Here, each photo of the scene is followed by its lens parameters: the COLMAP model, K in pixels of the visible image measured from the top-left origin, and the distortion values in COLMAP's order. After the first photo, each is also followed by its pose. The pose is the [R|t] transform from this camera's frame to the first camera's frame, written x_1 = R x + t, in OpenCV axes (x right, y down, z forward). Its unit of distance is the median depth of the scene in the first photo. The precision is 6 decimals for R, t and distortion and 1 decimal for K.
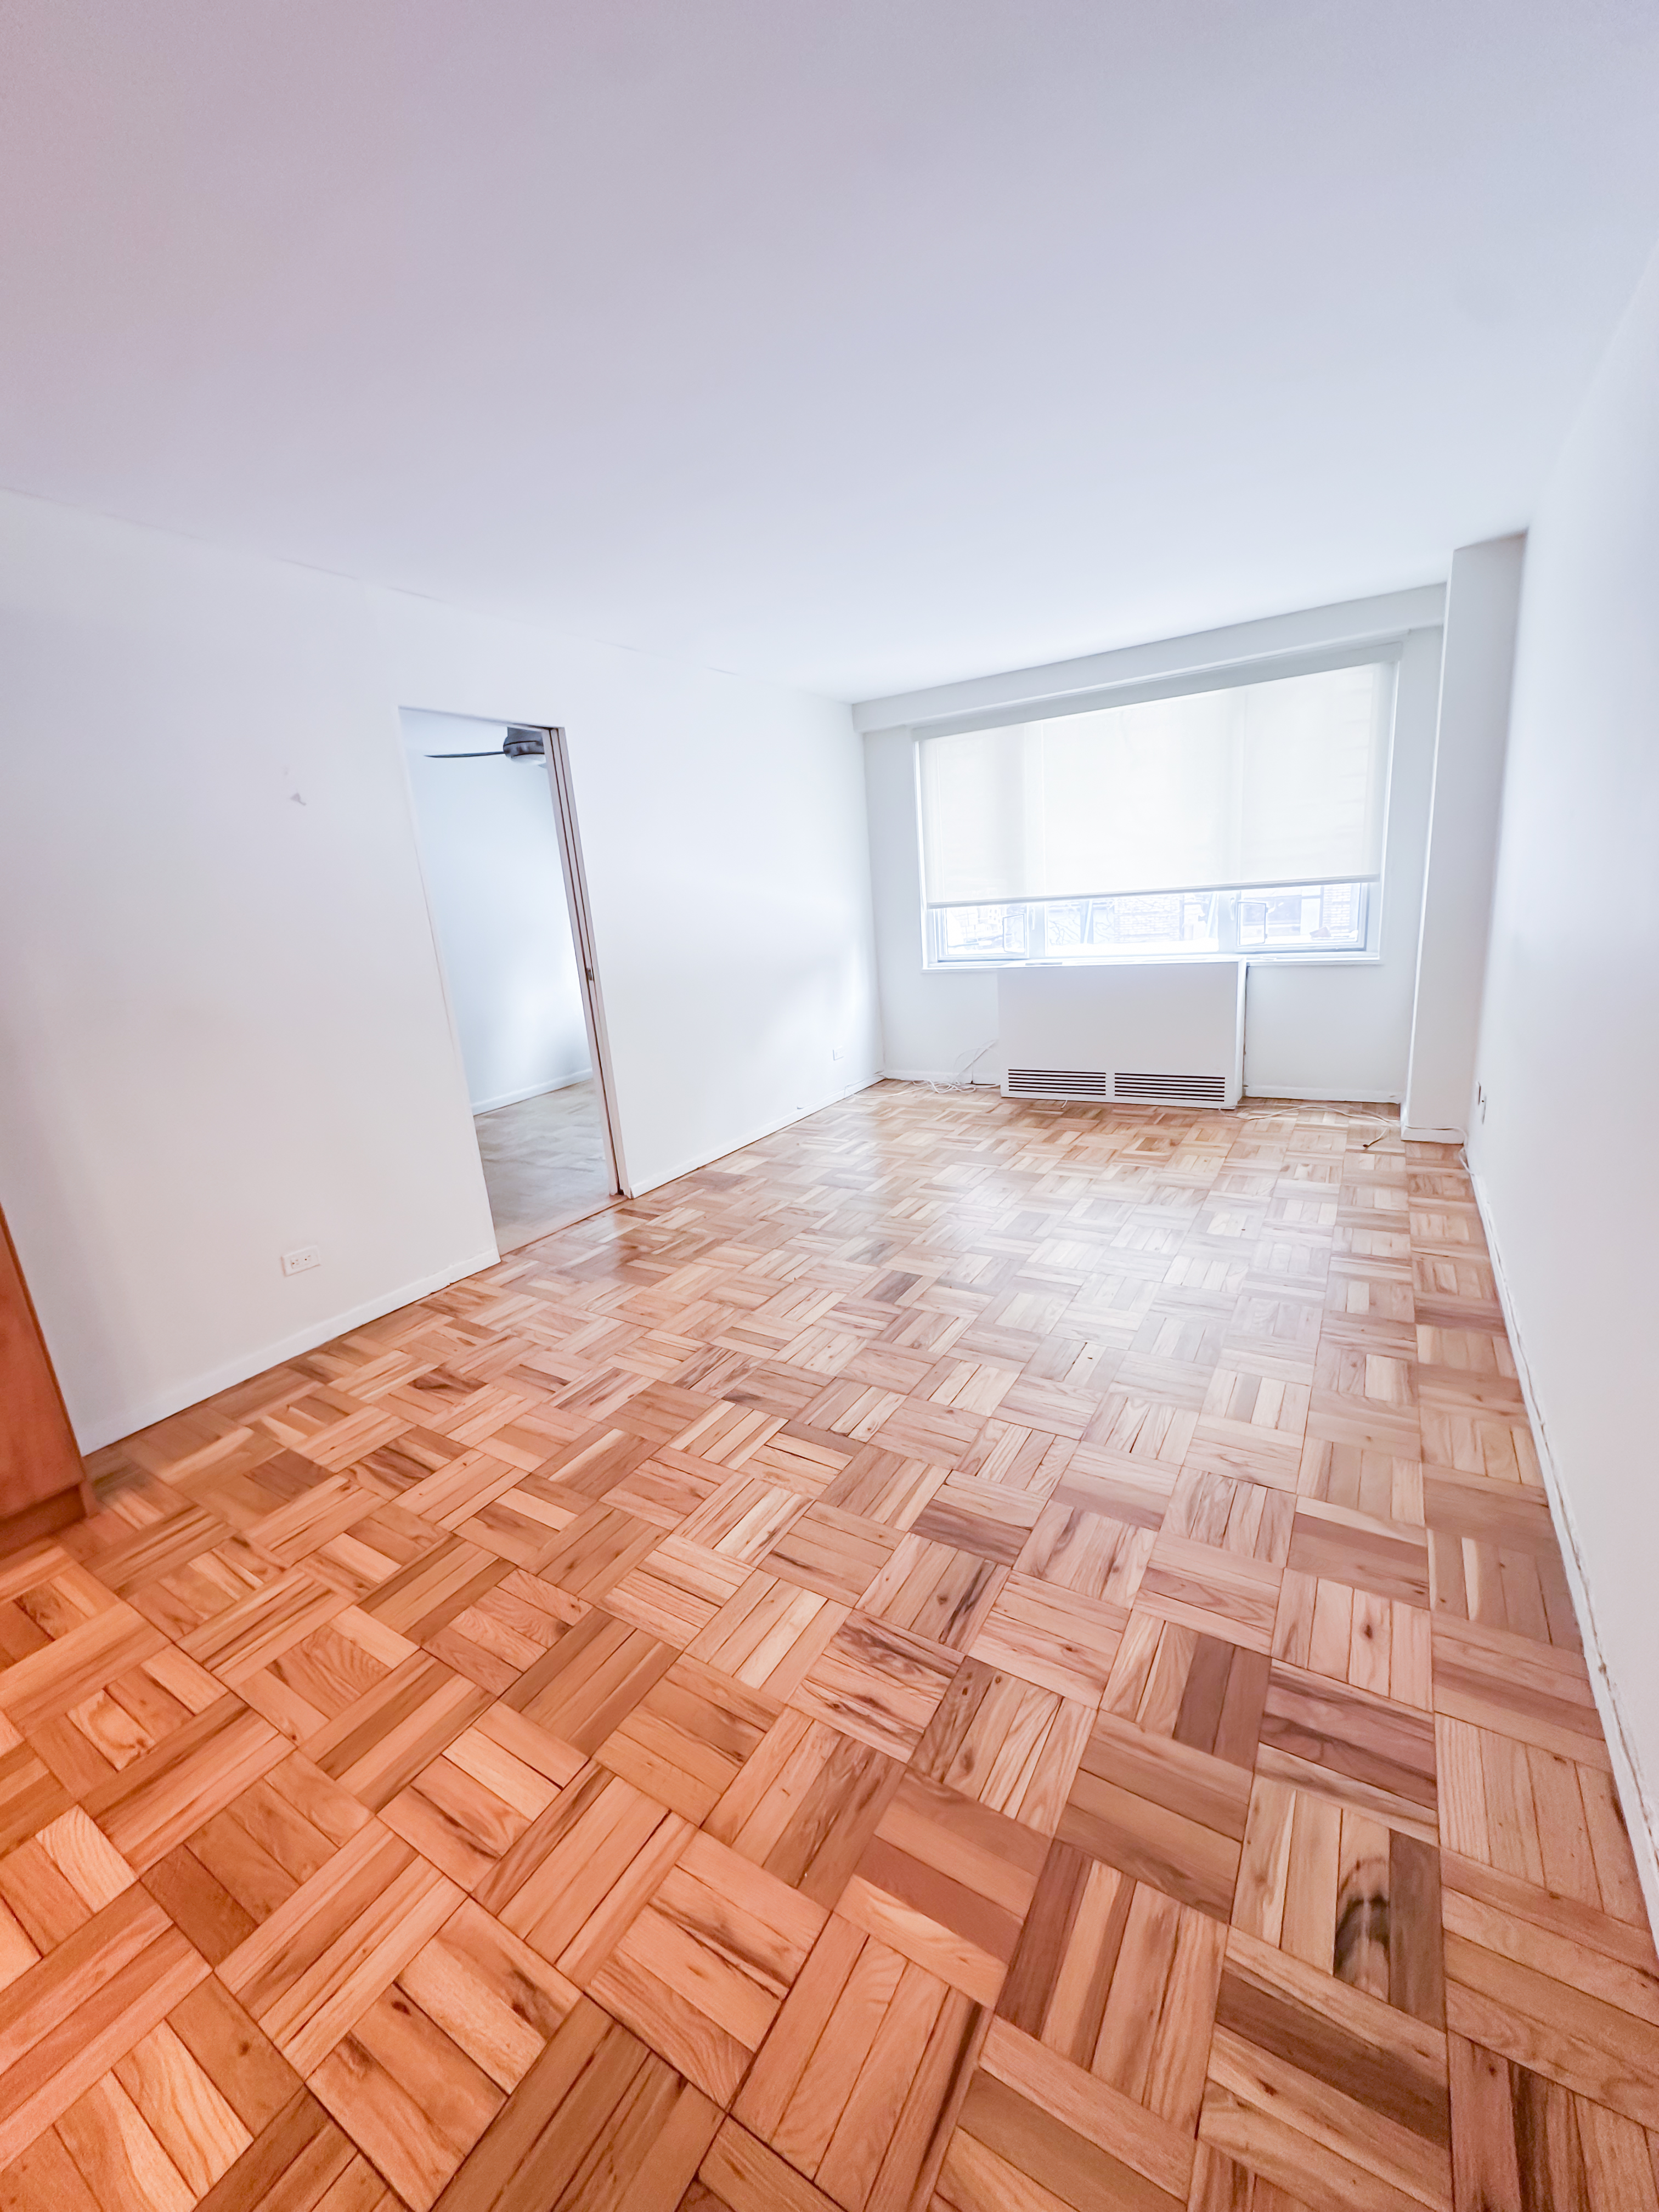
lens RADIAL K [[881.6, 0, 835.3], [0, 881.6, 1105.7], [0, 0, 1]] dist [-0.009094, 0.000562]
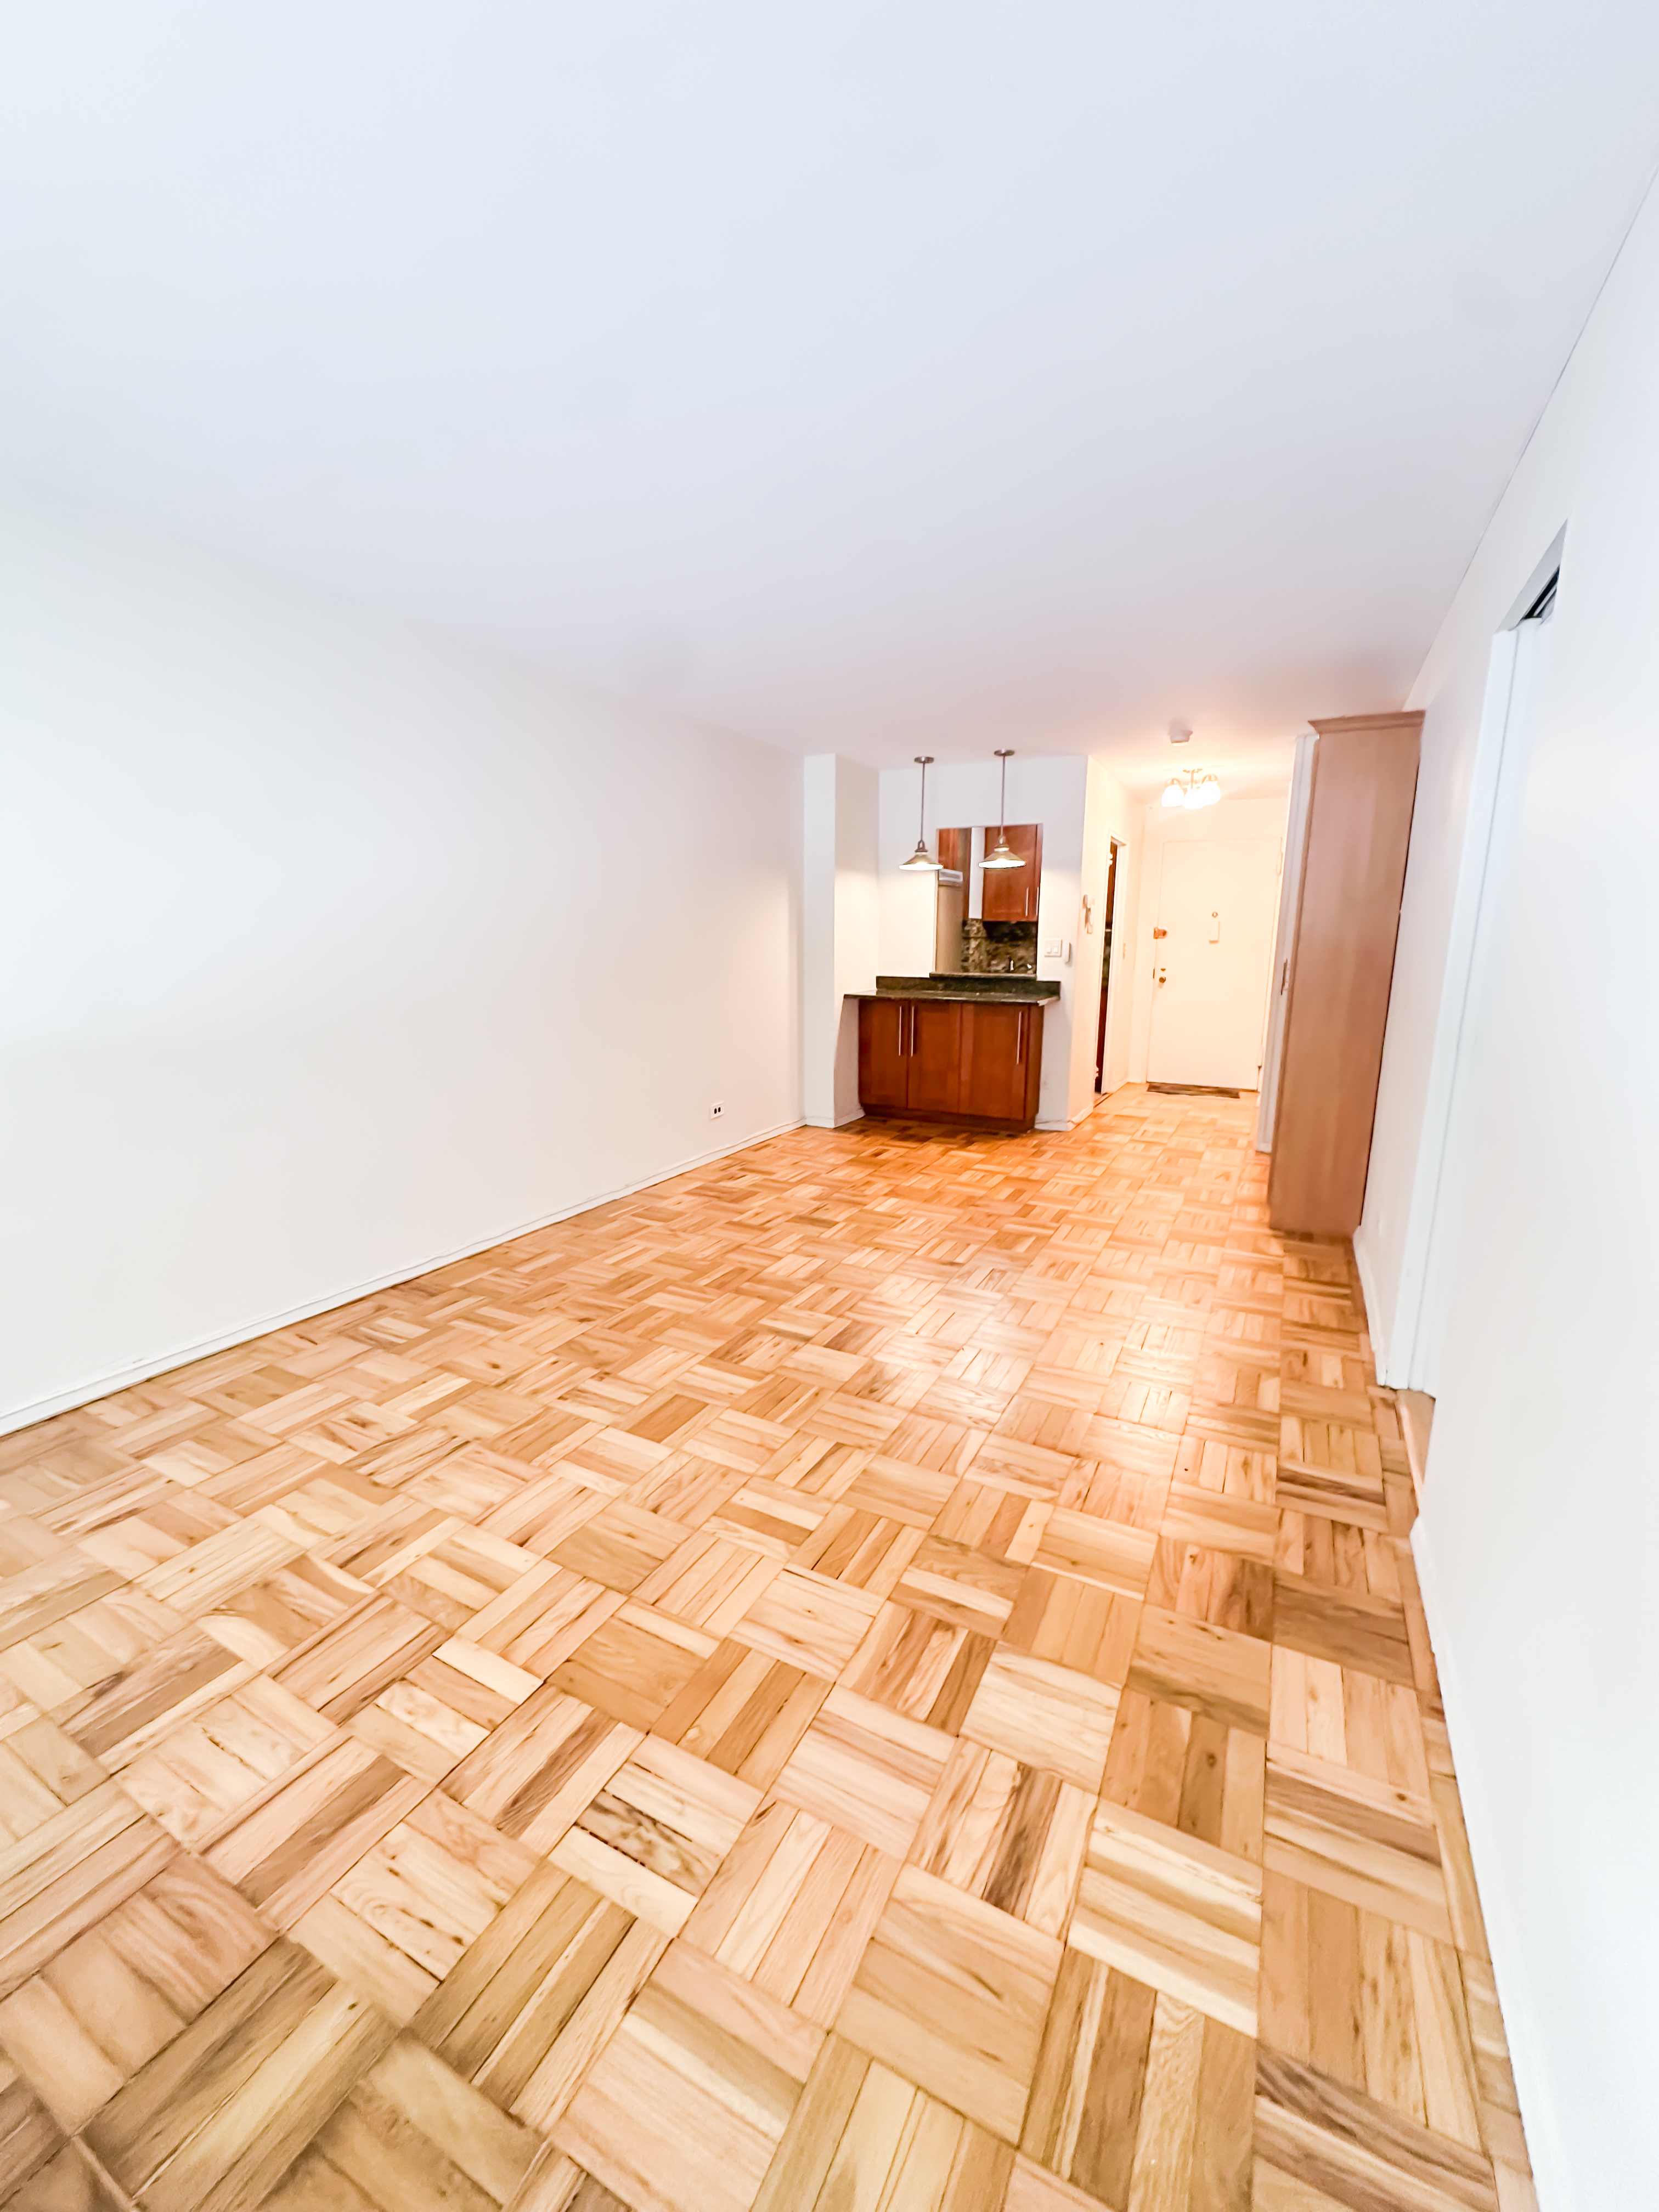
lens RADIAL K [[881.6, 0, 829.4], [0, 881.6, 1108.0], [0, 0, 1]] dist [-0.009094, 0.000562]
pose [[-0.995294, 0.083409, -0.049314, 0.138512], [0.054627, 0.903353, 0.425405, -0.503980], [0.080031, 0.420709, -0.903659, 2.034790]]
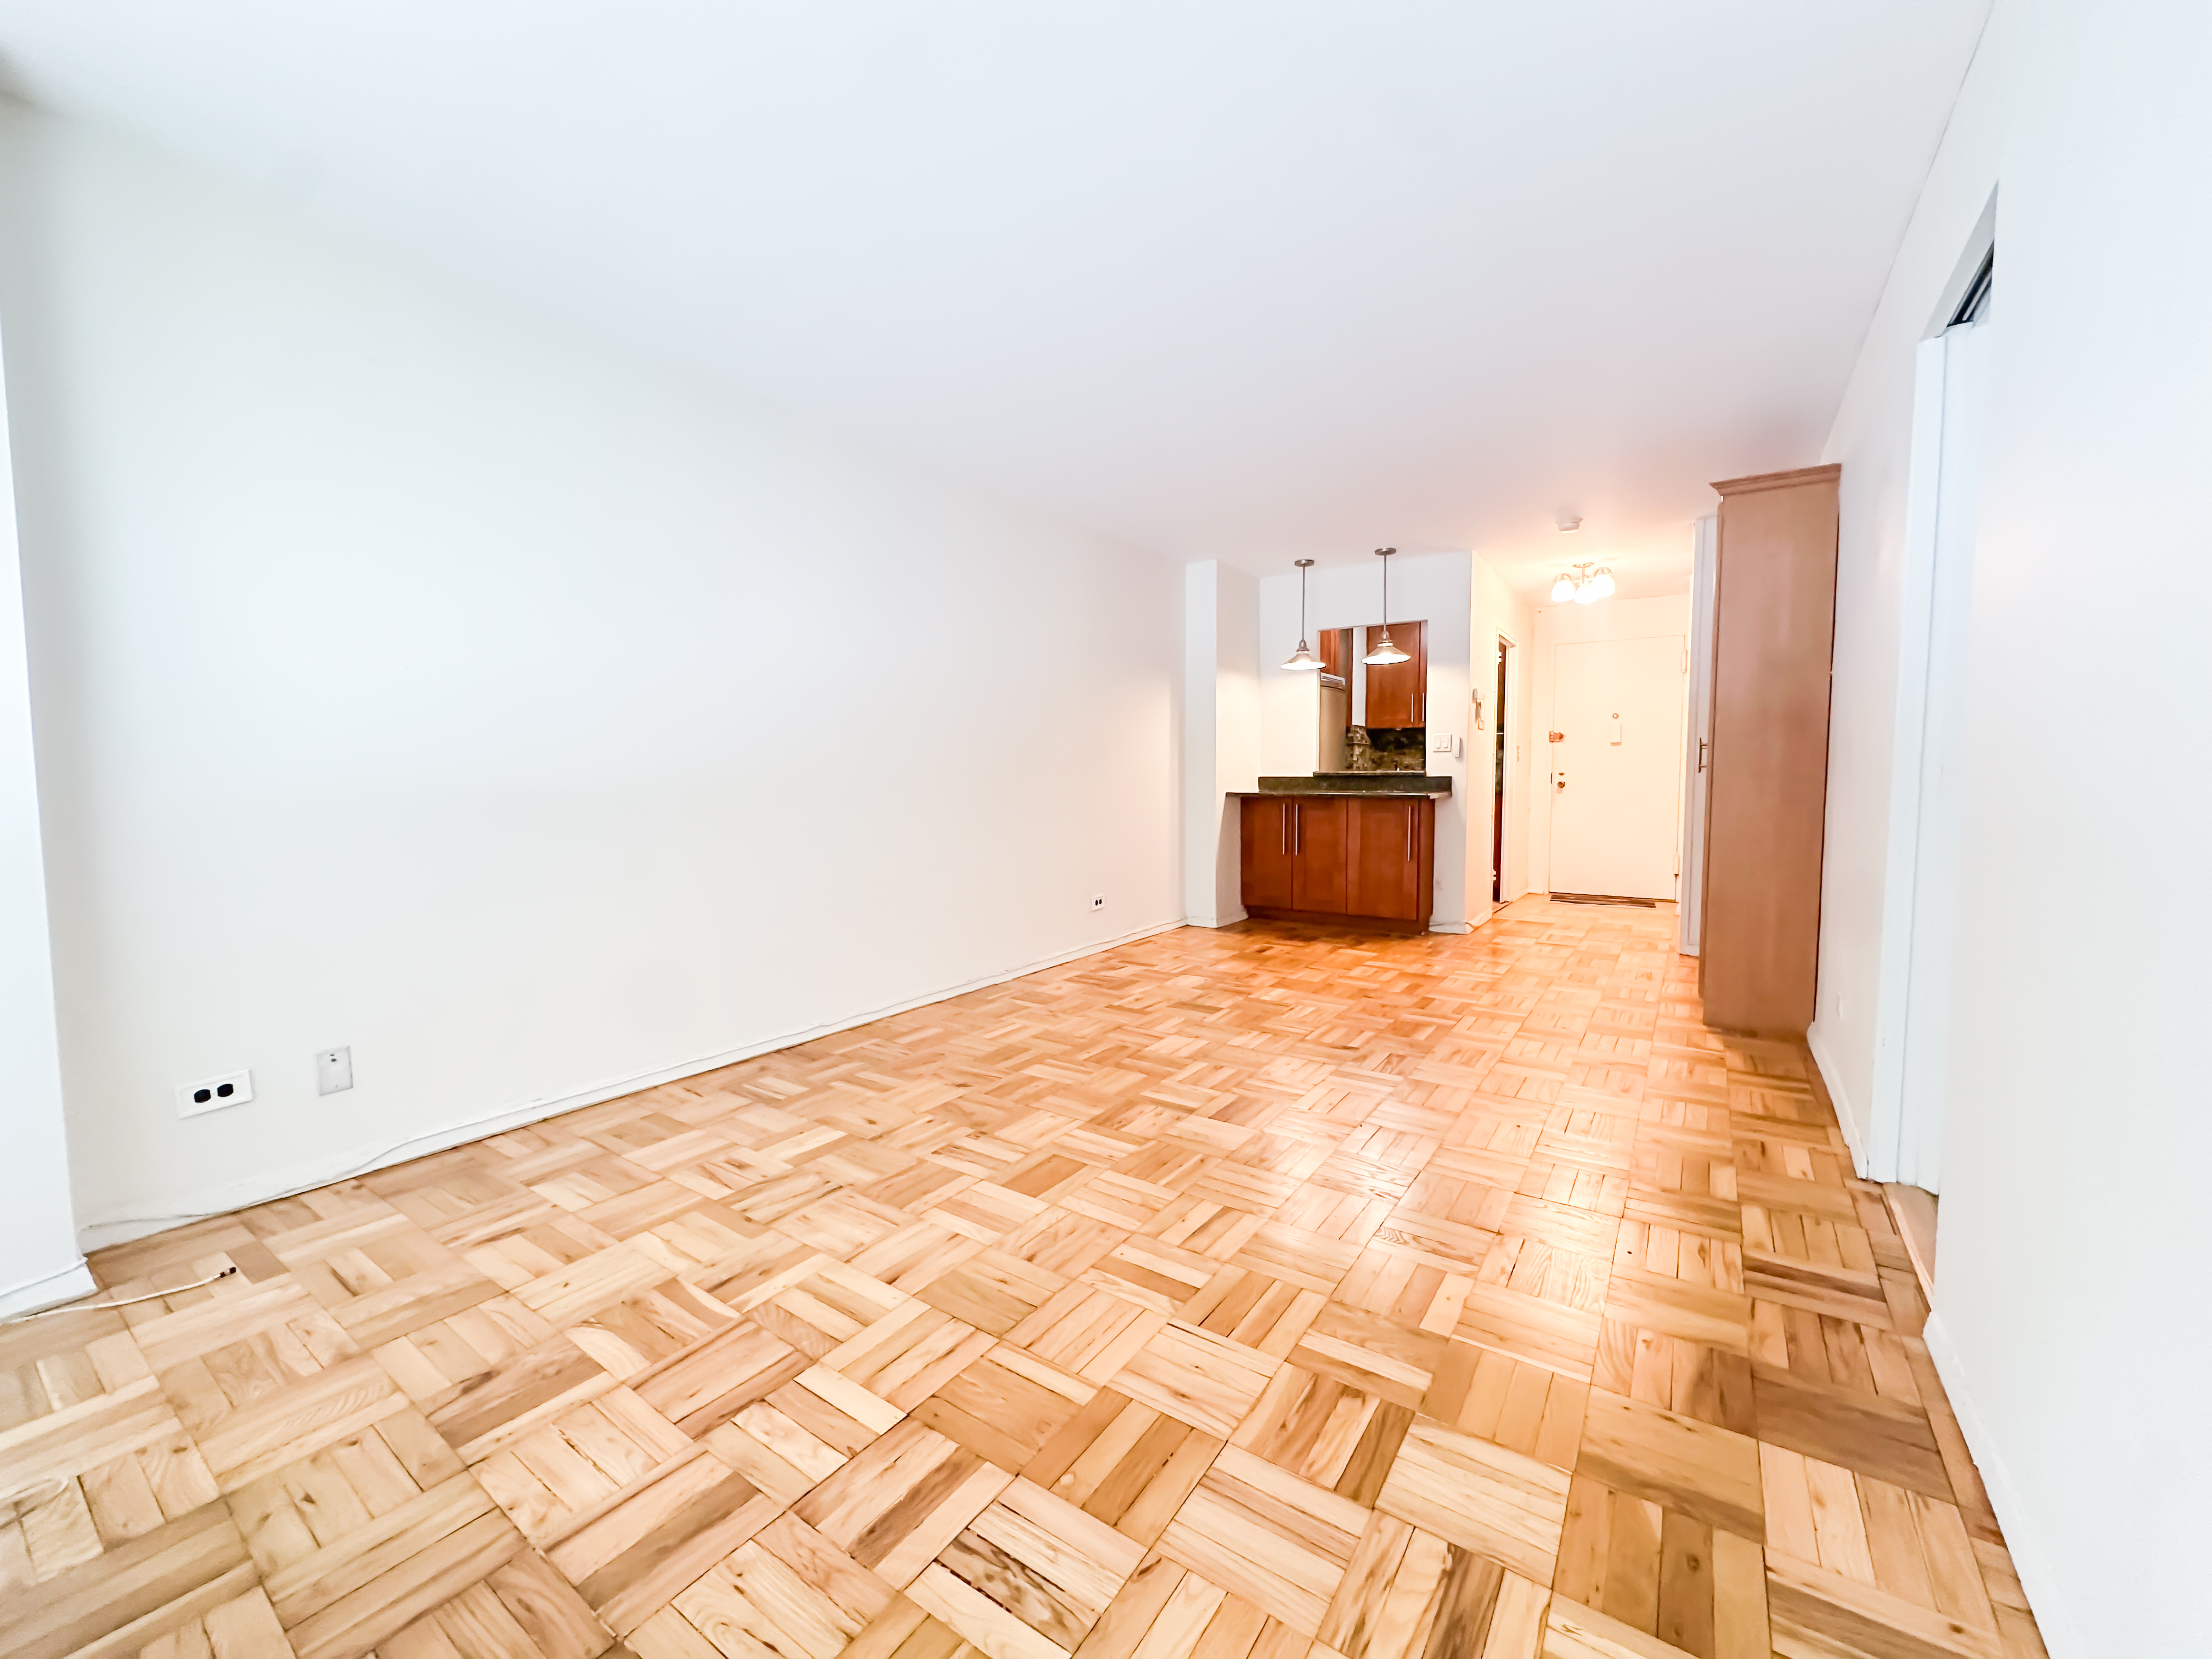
lens RADIAL K [[881.6, 0, 1101.8], [0, 881.6, 830.7], [0, 0, 1]] dist [-0.009094, 0.000562]
pose [[-0.995121, 0.078167, 0.060205, 0.152449], [0.092630, 0.950285, 0.297285, -0.407387], [-0.033974, 0.301411, -0.952889, 2.053039]]
